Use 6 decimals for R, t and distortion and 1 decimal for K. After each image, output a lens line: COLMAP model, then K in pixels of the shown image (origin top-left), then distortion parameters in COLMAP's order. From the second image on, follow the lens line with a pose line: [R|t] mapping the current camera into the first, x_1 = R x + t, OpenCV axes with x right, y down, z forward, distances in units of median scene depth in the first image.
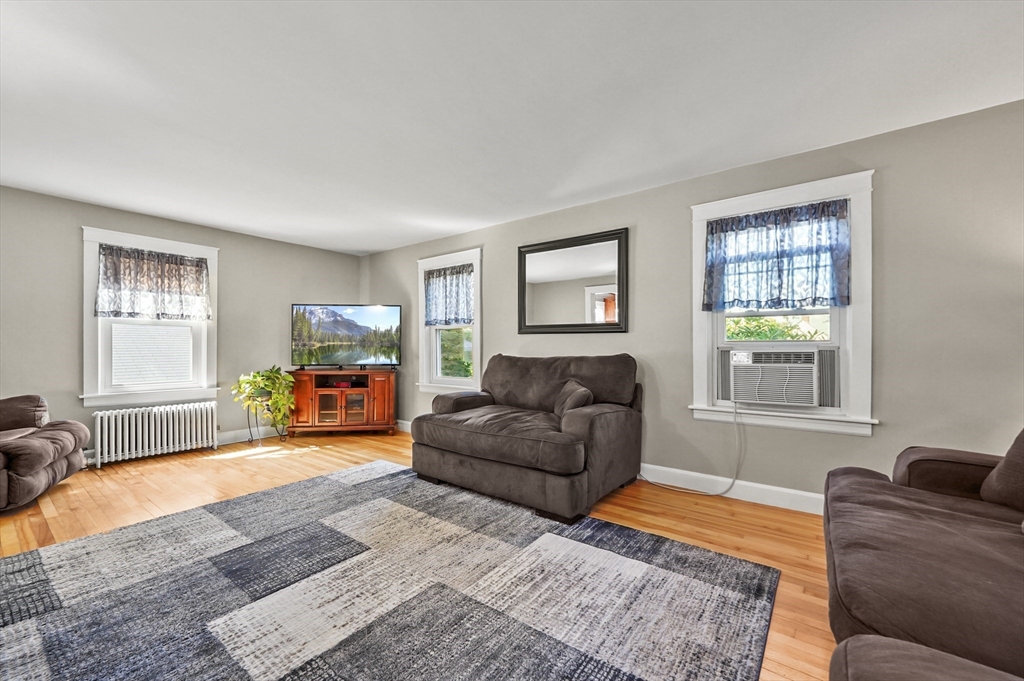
lens RADIAL K [[415.9, 0, 511.3], [0, 415.9, 348.5], [0, 0, 1]] dist [0.004266, -0.000714]
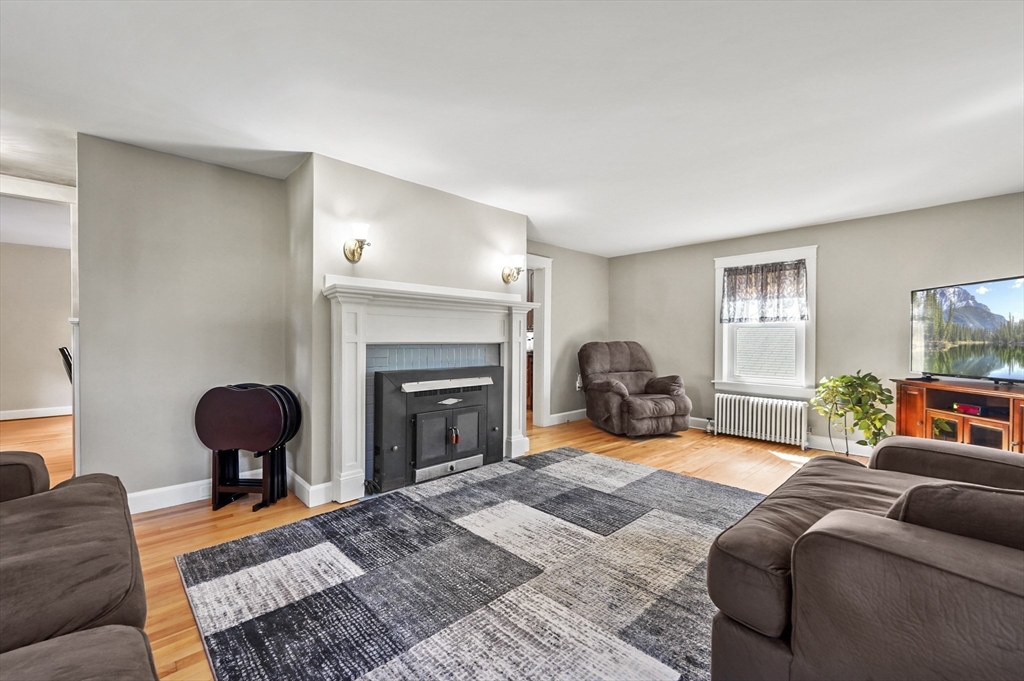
lens RADIAL K [[415.9, 0, 510.2], [0, 415.9, 340.0], [0, 0, 1]] dist [0.004266, -0.000714]
pose [[-0.167877, -0.008807, -0.985769, 0.459909], [-0.013393, 0.999888, -0.006652, -0.004270], [0.985717, 0.012086, -0.167976, 0.574314]]
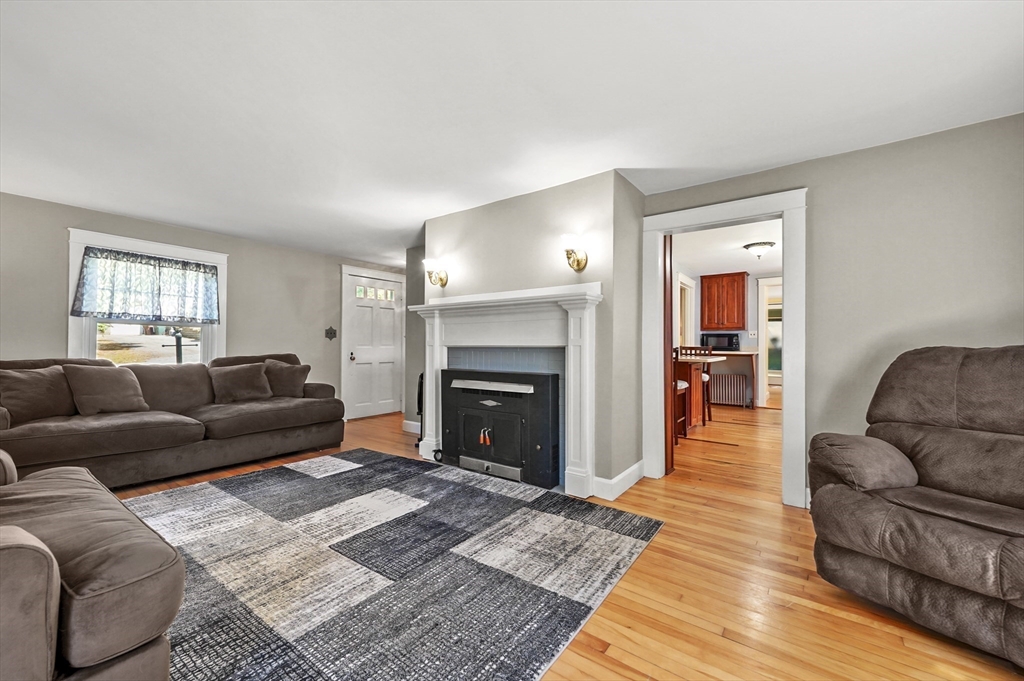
lens RADIAL K [[415.9, 0, 510.0], [0, 415.9, 337.7], [0, 0, 1]] dist [0.004266, -0.000714]
pose [[-0.999894, -0.010668, -0.009928, -0.468431], [-0.010614, 0.999929, -0.005436, -0.016836], [0.009985, -0.005330, -0.999936, 1.243593]]
